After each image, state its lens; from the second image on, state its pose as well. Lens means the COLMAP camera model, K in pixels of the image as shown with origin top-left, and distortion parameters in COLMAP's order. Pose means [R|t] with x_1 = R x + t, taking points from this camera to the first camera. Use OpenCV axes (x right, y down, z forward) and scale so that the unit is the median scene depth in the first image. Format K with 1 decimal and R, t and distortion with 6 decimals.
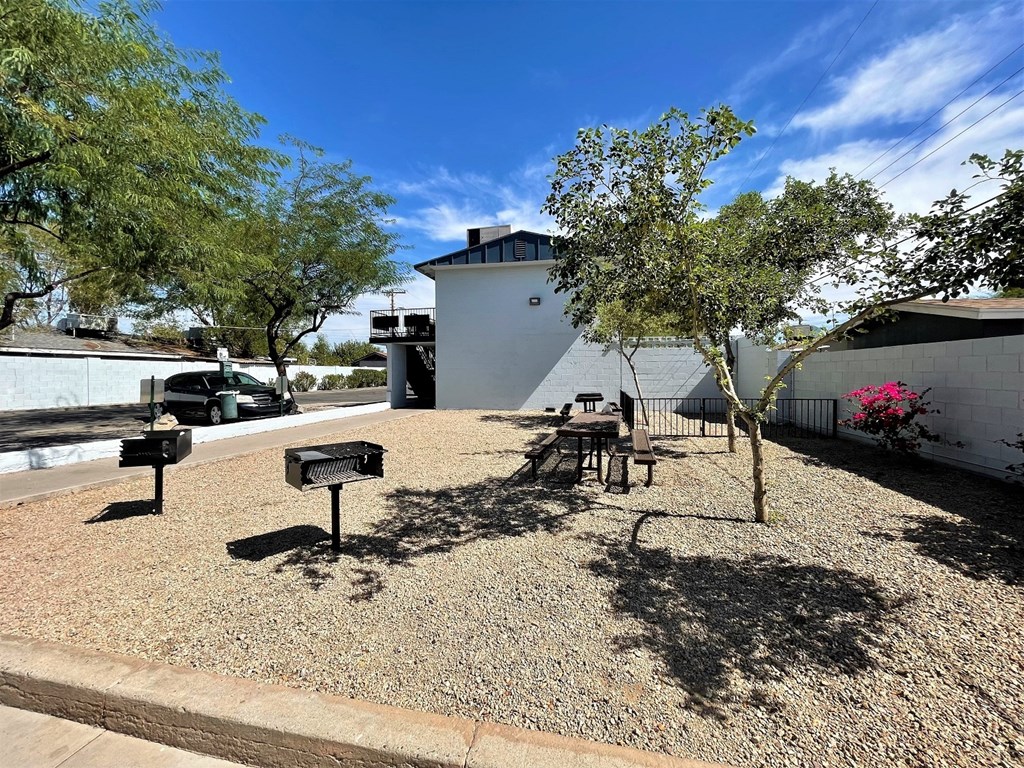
lens RADIAL K [[410.4, 0, 513.3], [0, 410.4, 381.8], [0, 0, 1]] dist [-0.002346, -0.000061]
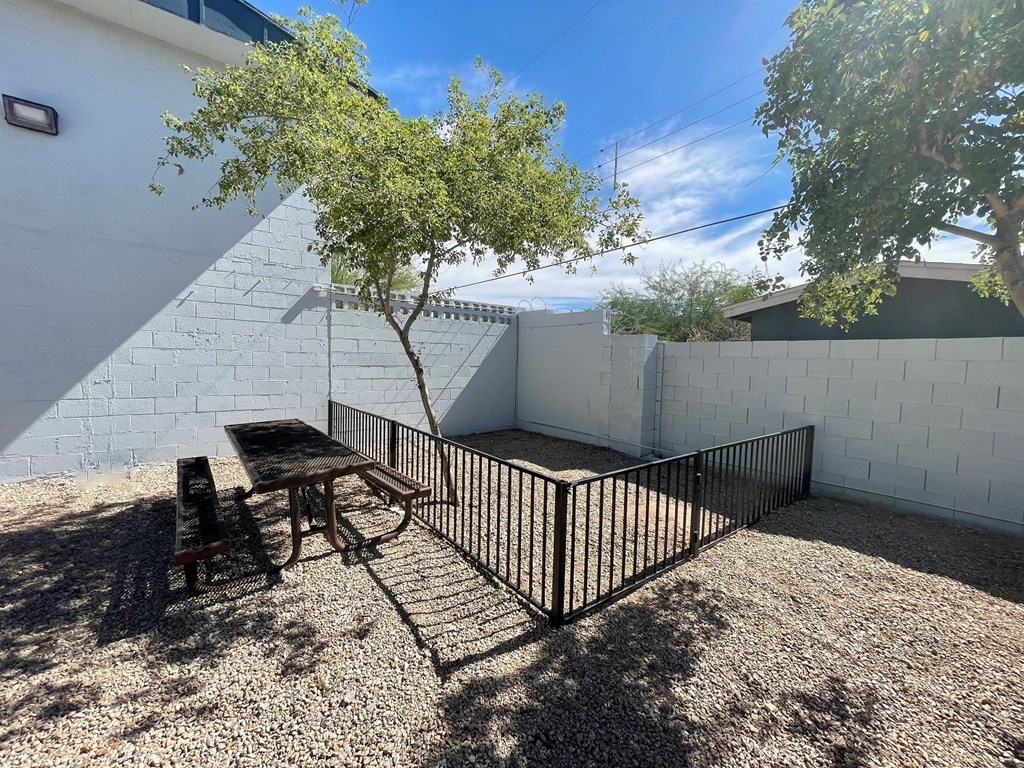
lens RADIAL K [[410.4, 0, 513.0], [0, 410.4, 385.6], [0, 0, 1]] dist [-0.002346, -0.000061]
pose [[0.623492, -0.027303, 0.781353, 0.036497], [-0.012516, 0.998913, 0.044893, -0.020652], [-0.781729, -0.037770, 0.622473, 0.582329]]
